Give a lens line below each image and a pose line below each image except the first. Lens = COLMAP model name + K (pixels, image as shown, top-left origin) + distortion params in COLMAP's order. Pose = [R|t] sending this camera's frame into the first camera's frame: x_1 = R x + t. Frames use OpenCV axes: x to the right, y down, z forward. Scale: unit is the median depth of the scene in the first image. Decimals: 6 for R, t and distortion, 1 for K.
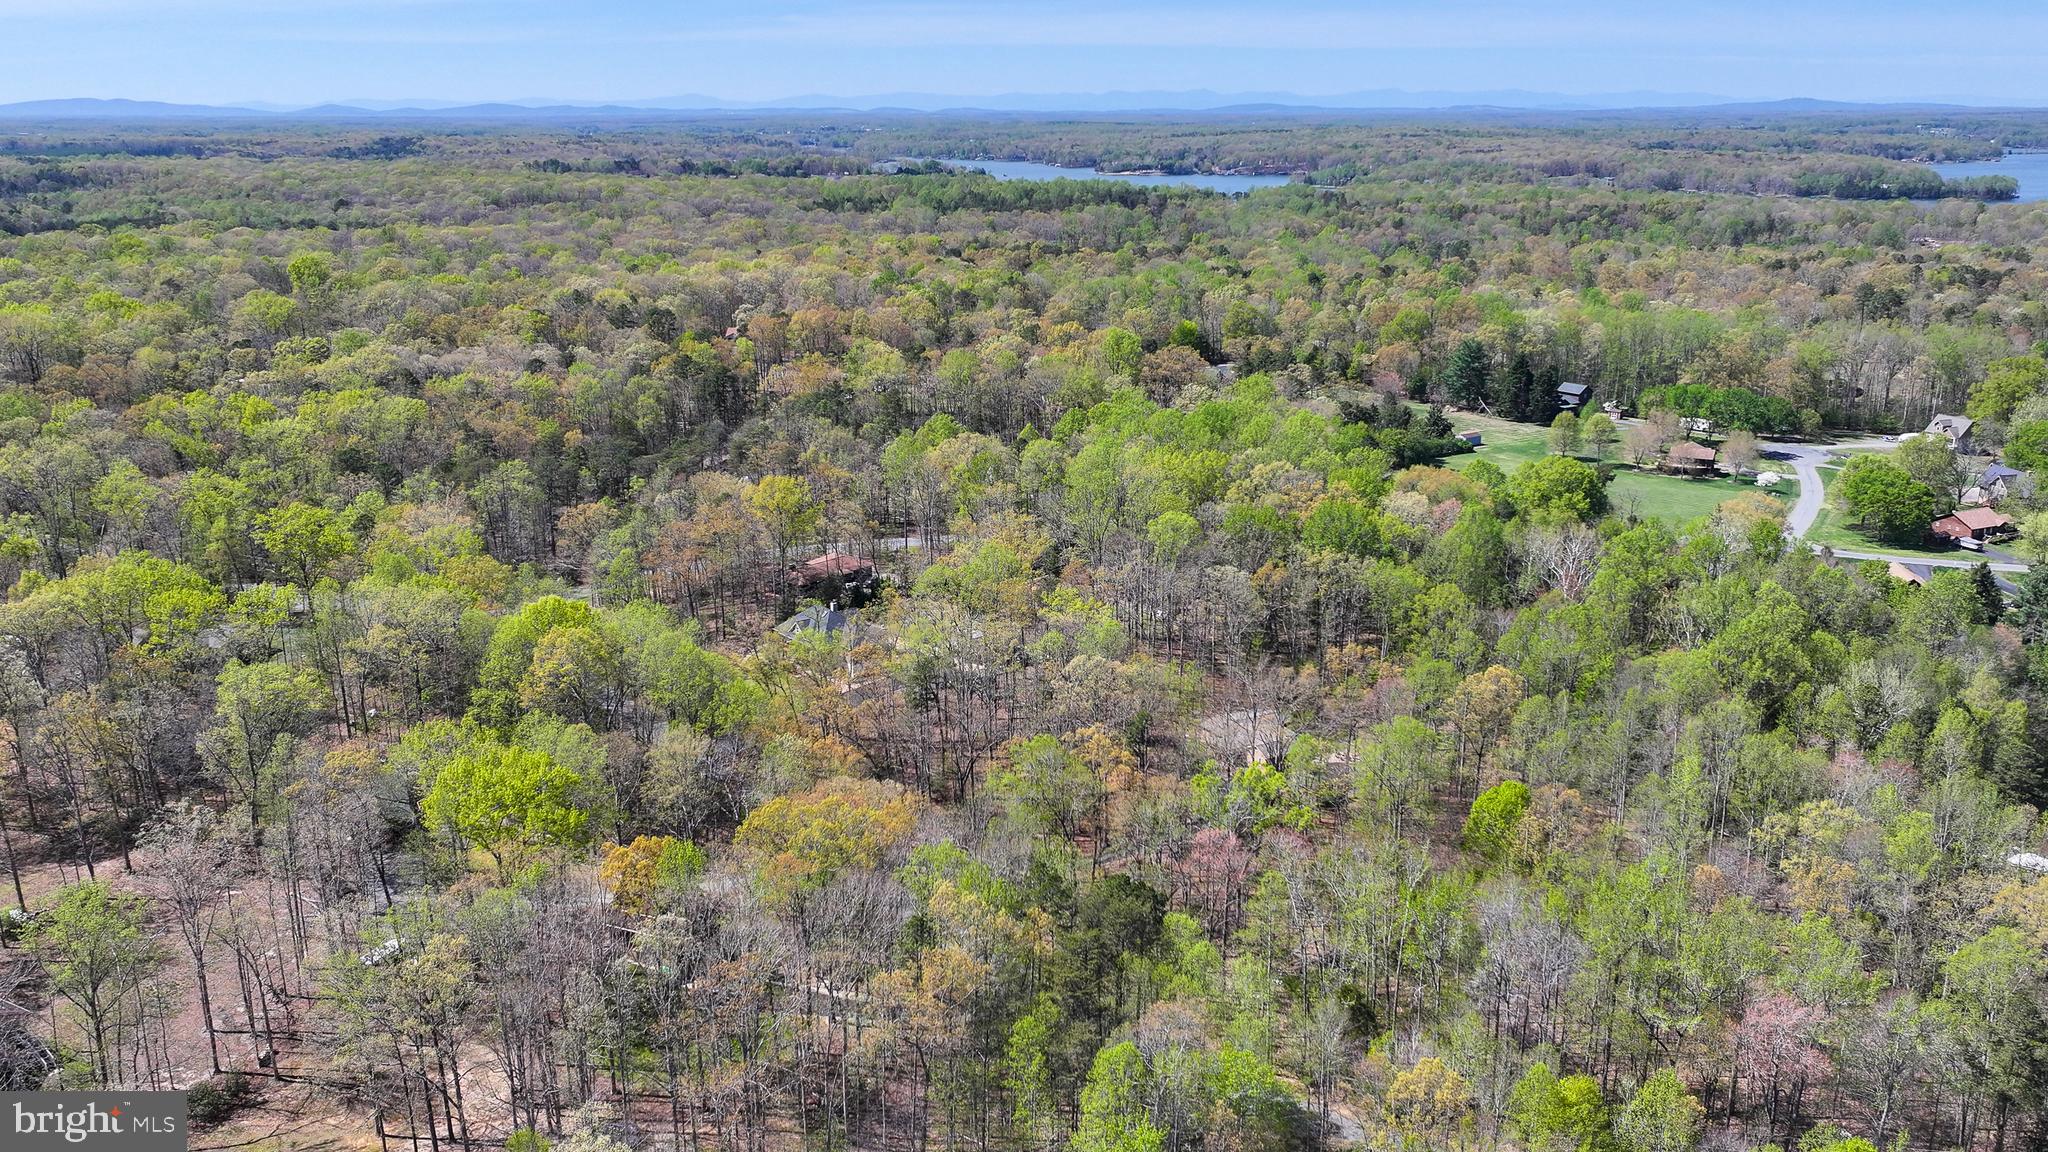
lens RADIAL K [[1674.0, 0, 1037.0], [0, 1674.0, 583.5], [0, 0, 1]] dist [0.013798, -0.015358]
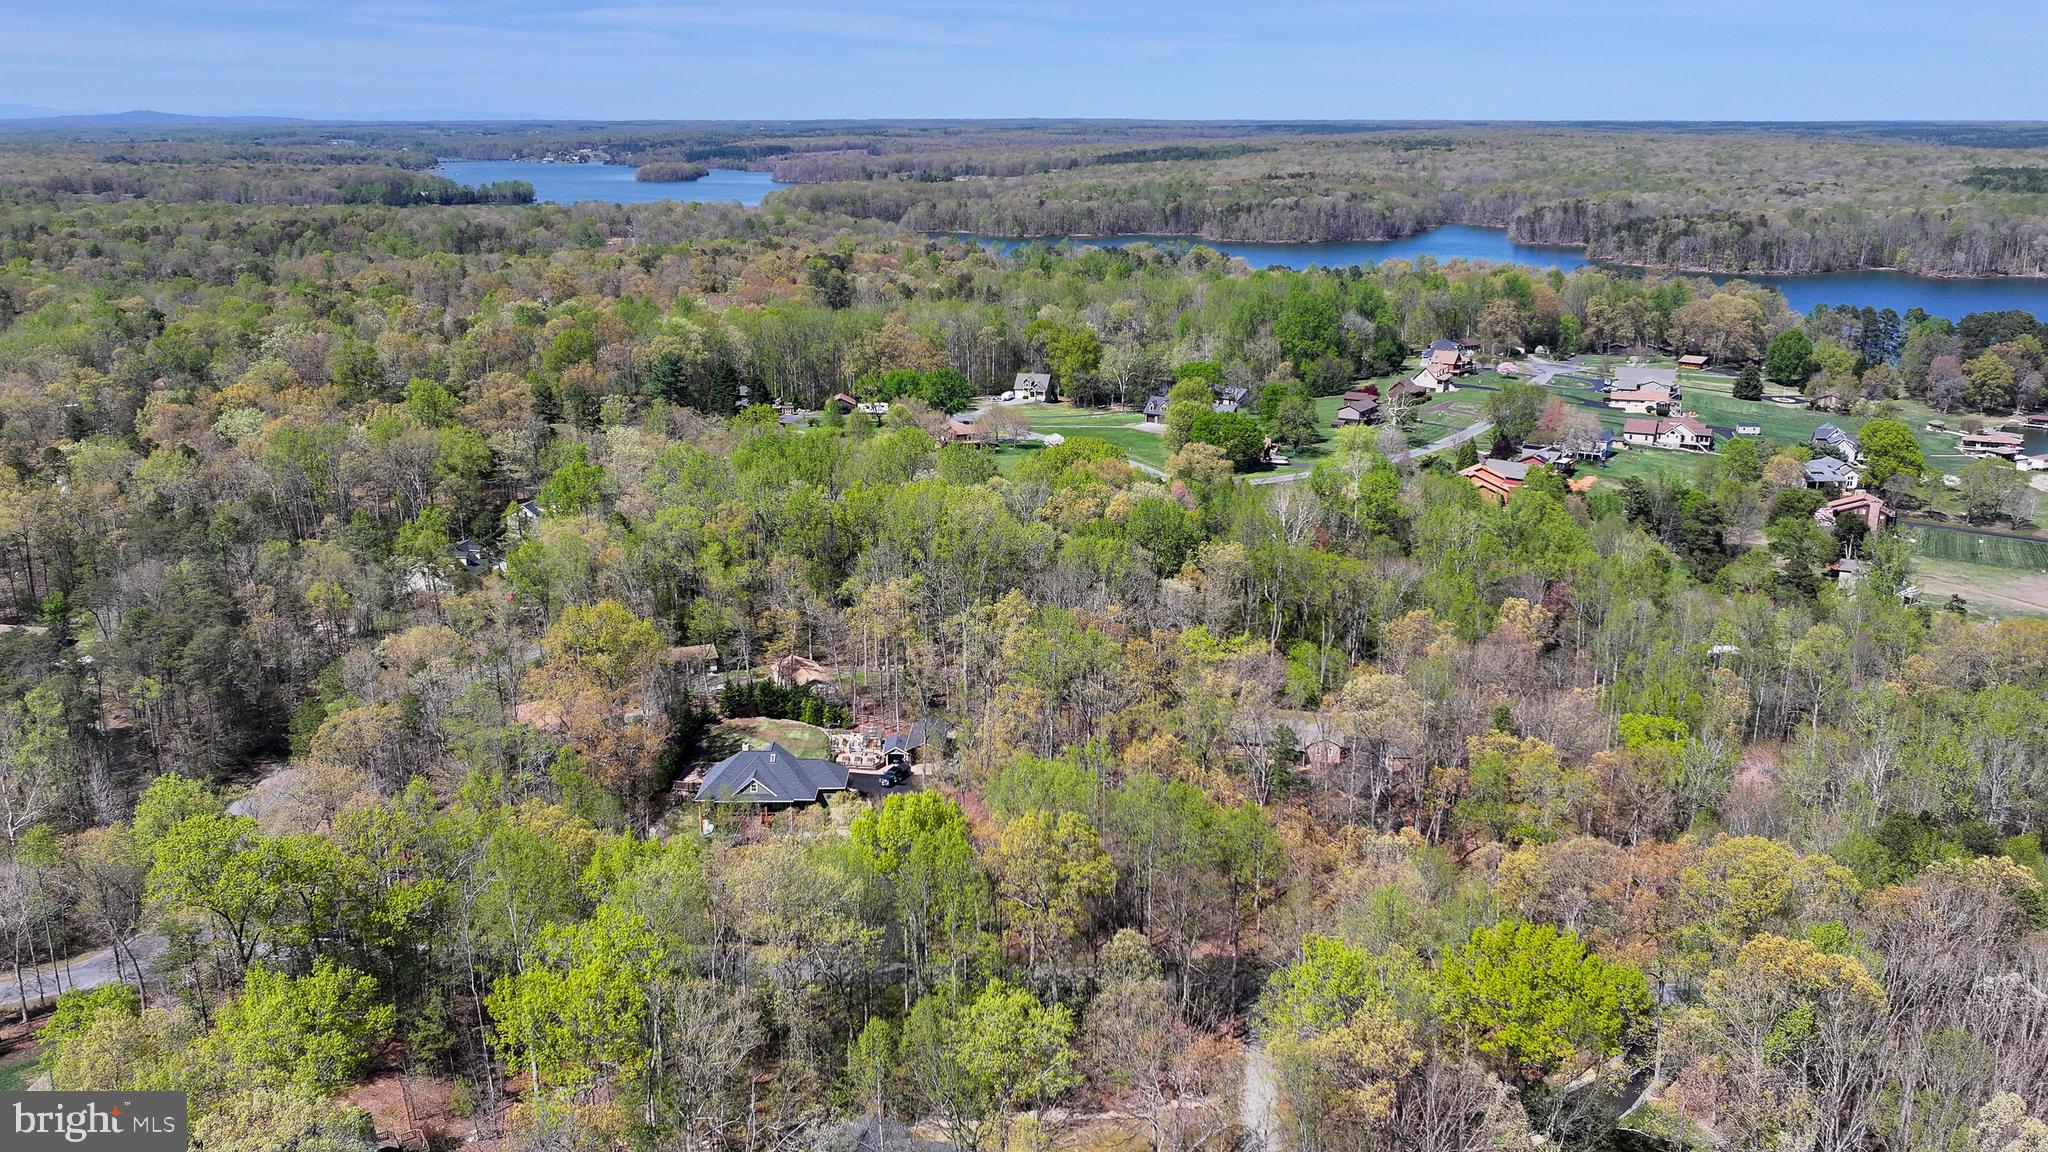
lens RADIAL K [[1674.0, 0, 1027.7], [0, 1674.0, 596.8], [0, 0, 1]] dist [0.013798, -0.015358]
pose [[0.631354, -0.212940, 0.745687, -0.087395], [0.212884, 0.972212, 0.097384, -0.014843], [-0.745703, 0.097261, 0.659142, 0.057544]]
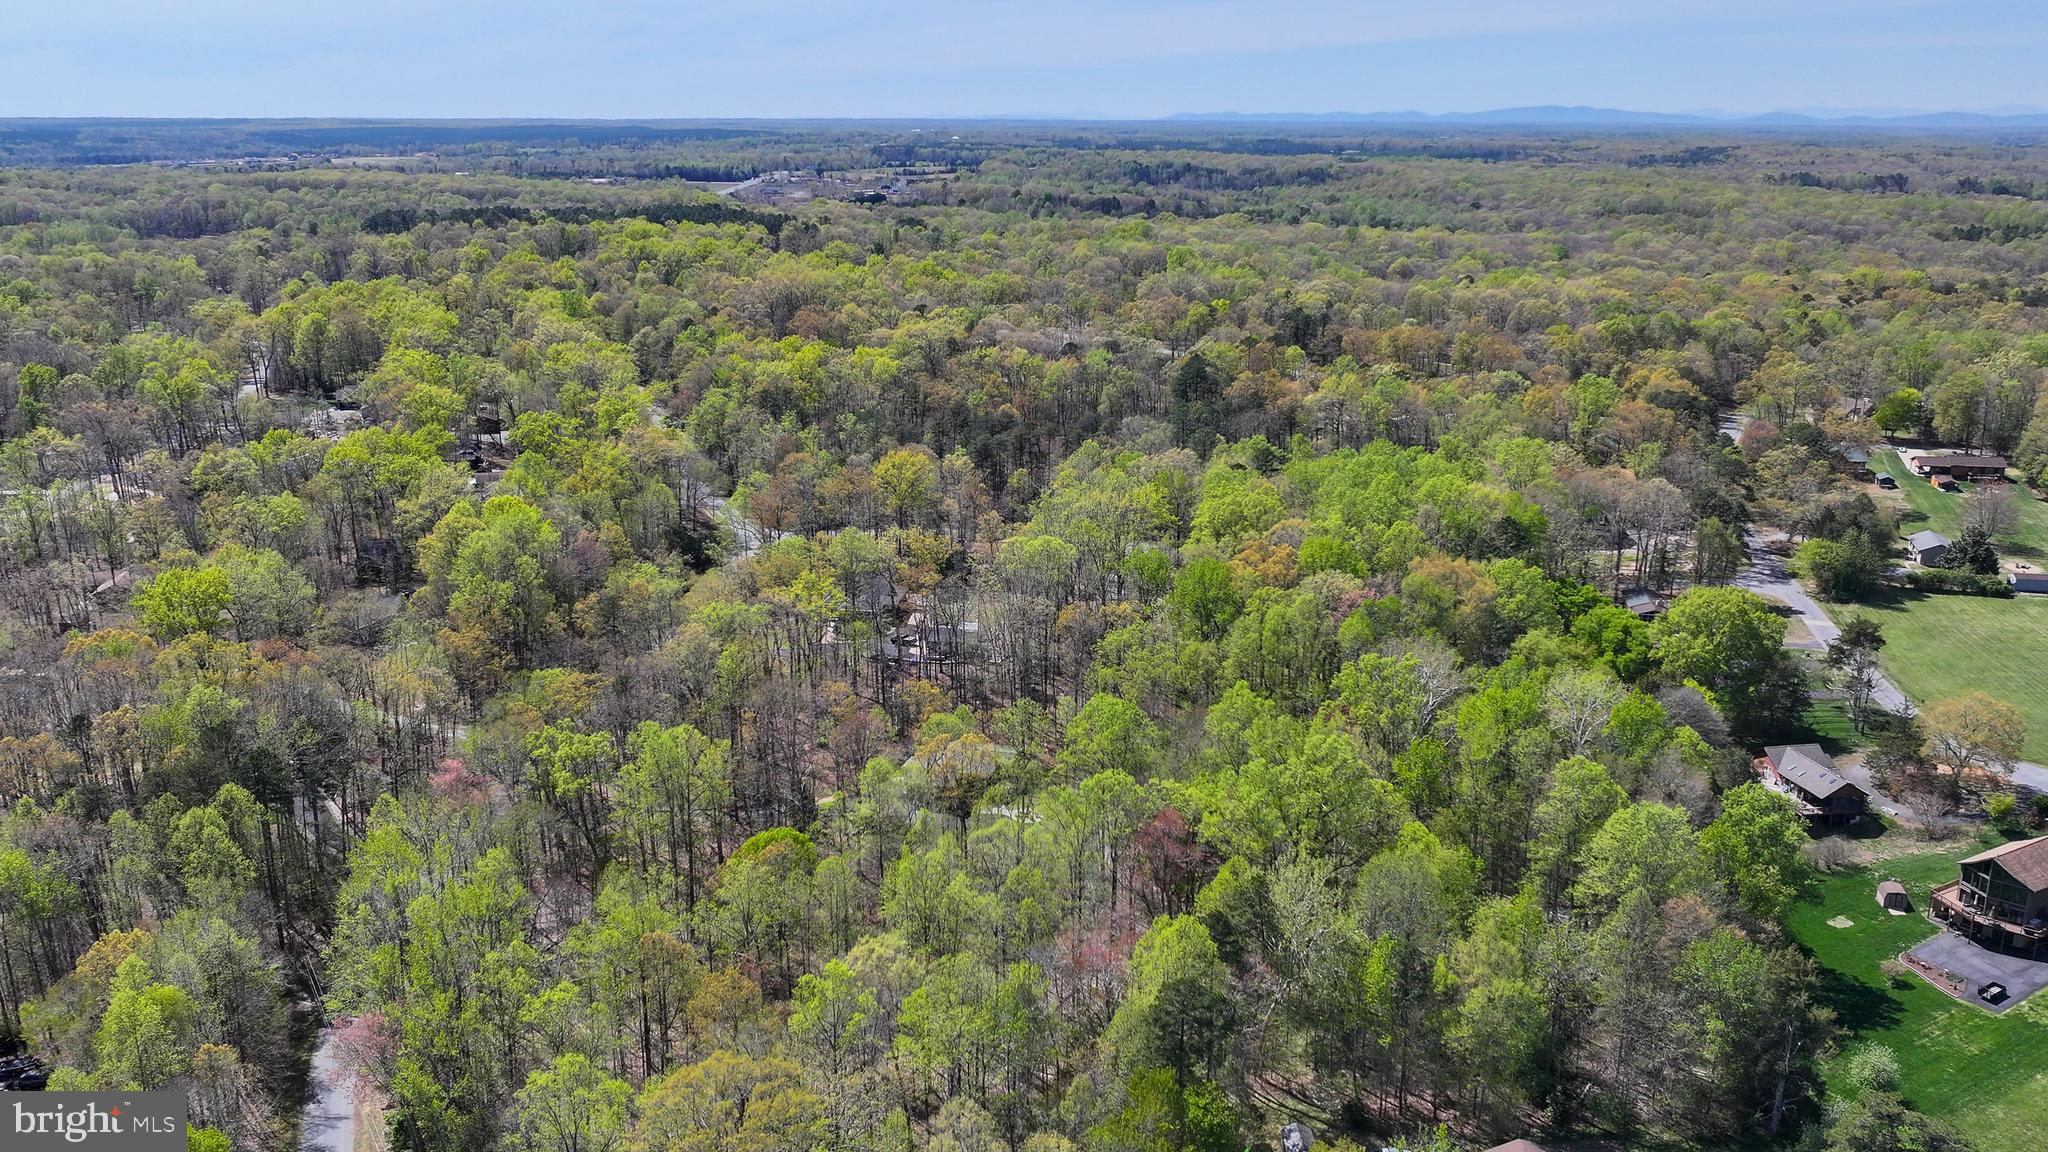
lens RADIAL K [[1674.0, 0, 1024.5], [0, 1674.0, 577.9], [0, 0, 1]] dist [0.013798, -0.015358]
pose [[0.683731, 0.200546, -0.701636, 0.098397], [-0.205576, 0.975488, 0.078491, -0.011127], [0.700179, 0.090573, 0.708199, 0.035135]]
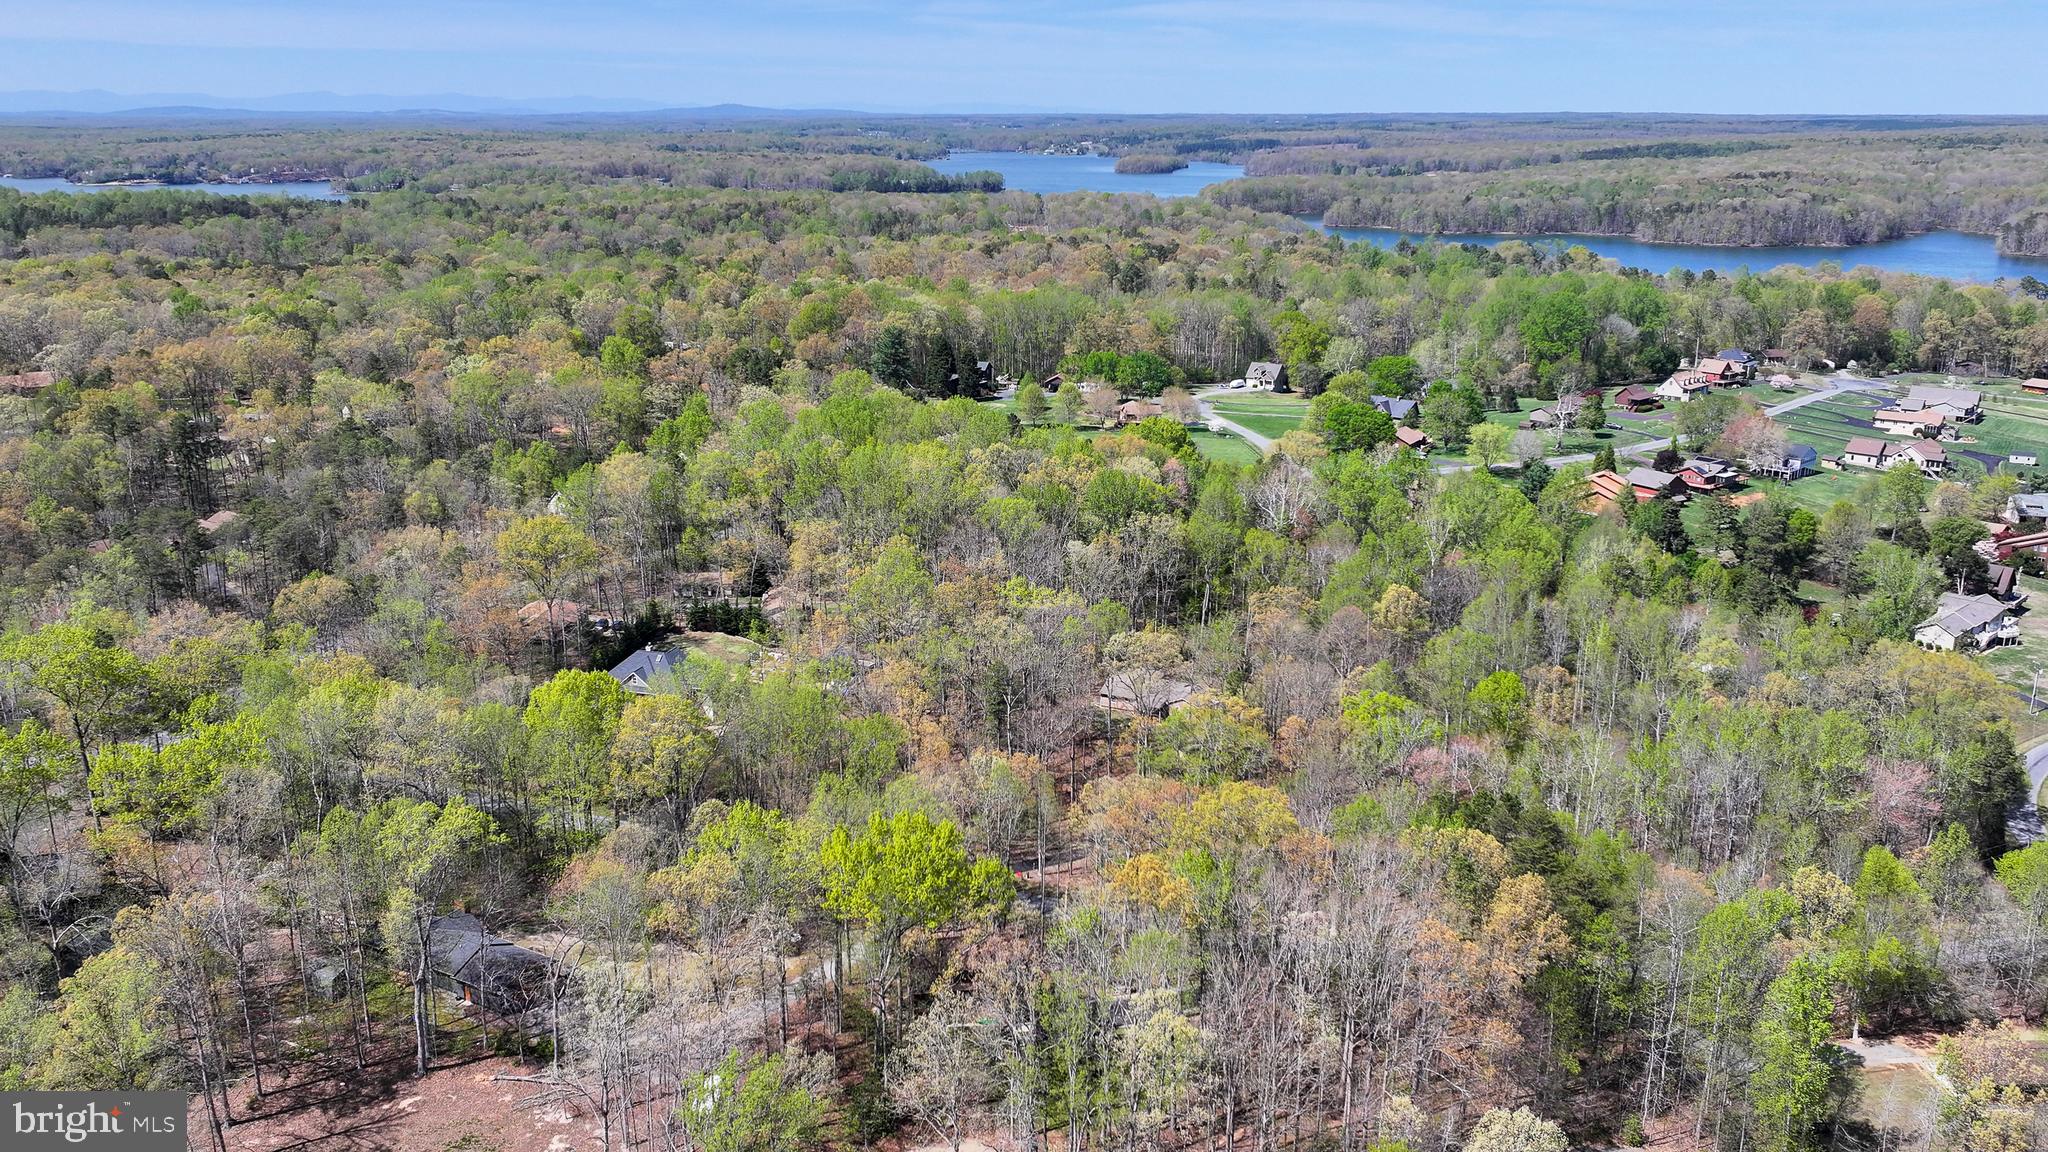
lens RADIAL K [[1674.0, 0, 1025.4], [0, 1674.0, 578.4], [0, 0, 1]] dist [0.013798, -0.015358]
pose [[0.834092, -0.146069, 0.531935, -0.062688], [0.148901, 0.988127, 0.037856, -0.004193], [-0.531149, 0.047630, 0.845939, 0.018374]]
